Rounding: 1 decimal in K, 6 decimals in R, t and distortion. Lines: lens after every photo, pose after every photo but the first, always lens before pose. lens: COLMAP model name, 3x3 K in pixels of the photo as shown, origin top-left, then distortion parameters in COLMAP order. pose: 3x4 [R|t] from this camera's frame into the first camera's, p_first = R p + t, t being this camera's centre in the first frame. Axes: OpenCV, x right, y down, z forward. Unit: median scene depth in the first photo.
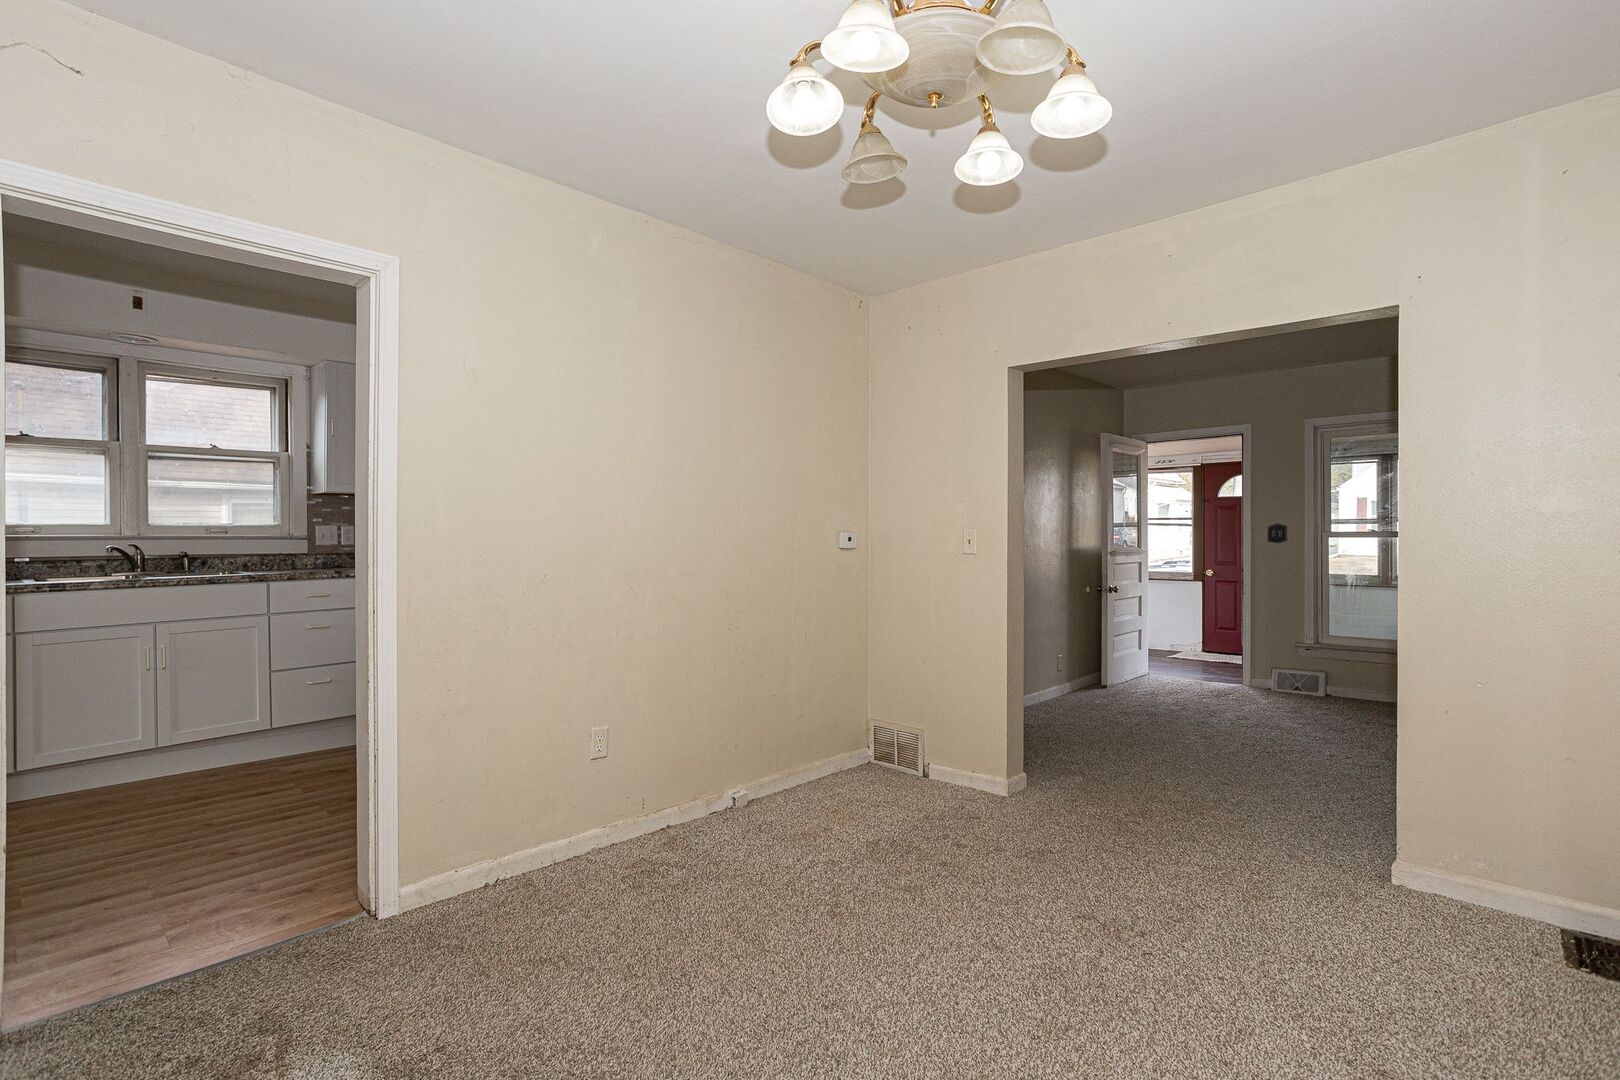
lens RADIAL K [[781.8, 0, 805.9], [0, 781.8, 536.4], [0, 0, 1]] dist [-0.039132, 0.016495]
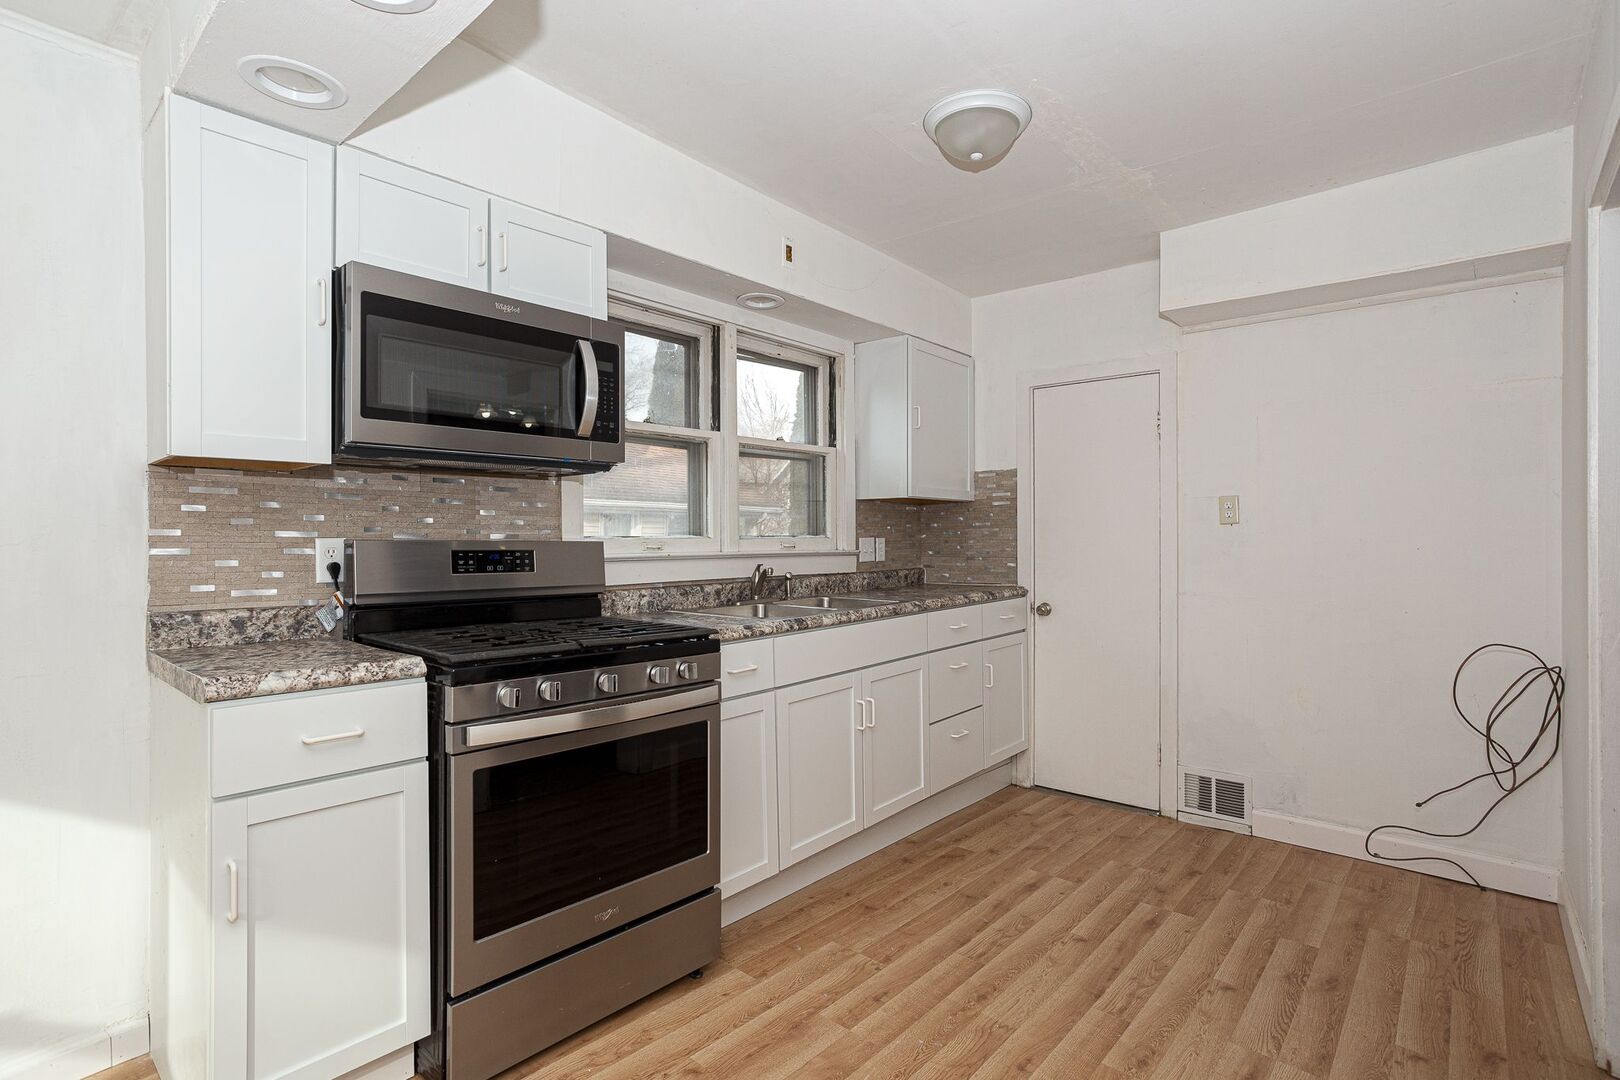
lens RADIAL K [[781.8, 0, 793.0], [0, 781.8, 536.3], [0, 0, 1]] dist [-0.039132, 0.016495]
pose [[0.999303, 0.006645, 0.036720, -0.788145], [-0.006487, 0.999969, -0.004422, -0.013218], [-0.036748, 0.004181, 0.999316, 0.176194]]
